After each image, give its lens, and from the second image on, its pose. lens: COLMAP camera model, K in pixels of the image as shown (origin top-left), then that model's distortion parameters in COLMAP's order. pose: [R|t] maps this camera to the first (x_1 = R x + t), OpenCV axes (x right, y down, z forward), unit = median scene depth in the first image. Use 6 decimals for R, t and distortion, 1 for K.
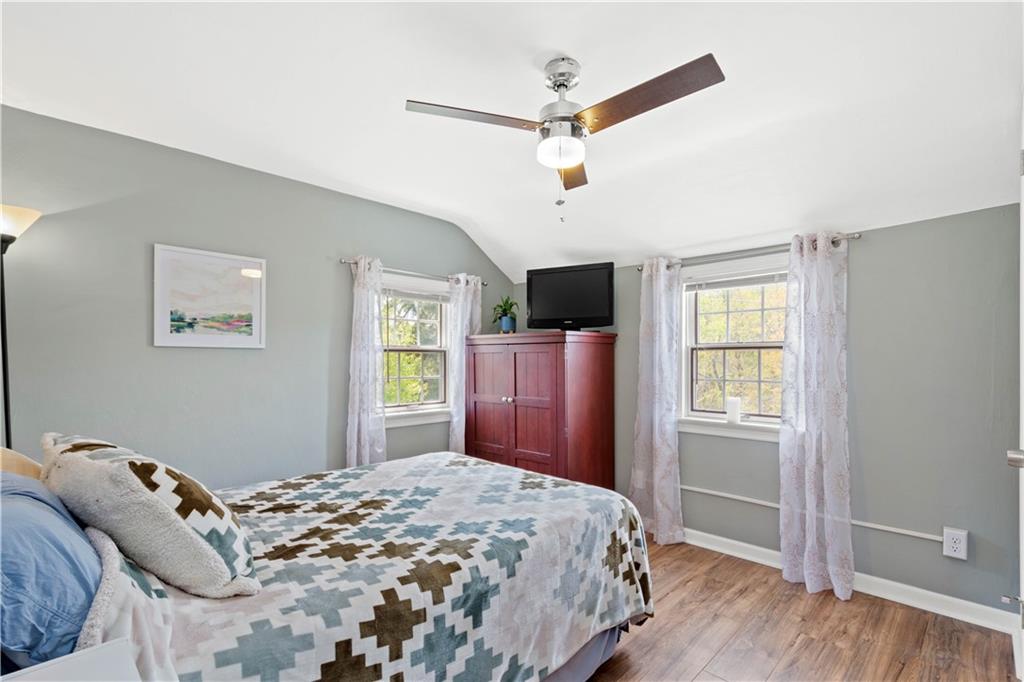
lens RADIAL K [[456.7, 0, 503.9], [0, 456.7, 350.7], [0, 0, 1]] dist [0.010026, -0.001299]
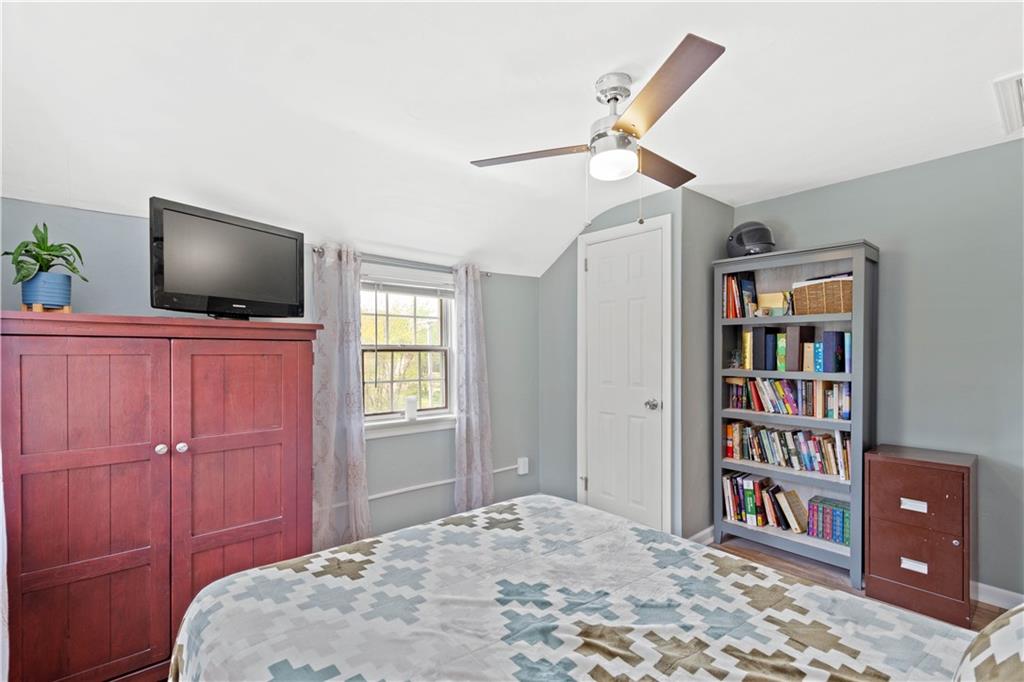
lens RADIAL K [[456.7, 0, 504.6], [0, 456.7, 346.8], [0, 0, 1]] dist [0.010026, -0.001299]
pose [[0.075007, 0.016009, 0.997054, -0.636777], [-0.011808, 0.999815, -0.015165, -0.001512], [-0.997113, -0.010635, 0.075182, 0.813913]]
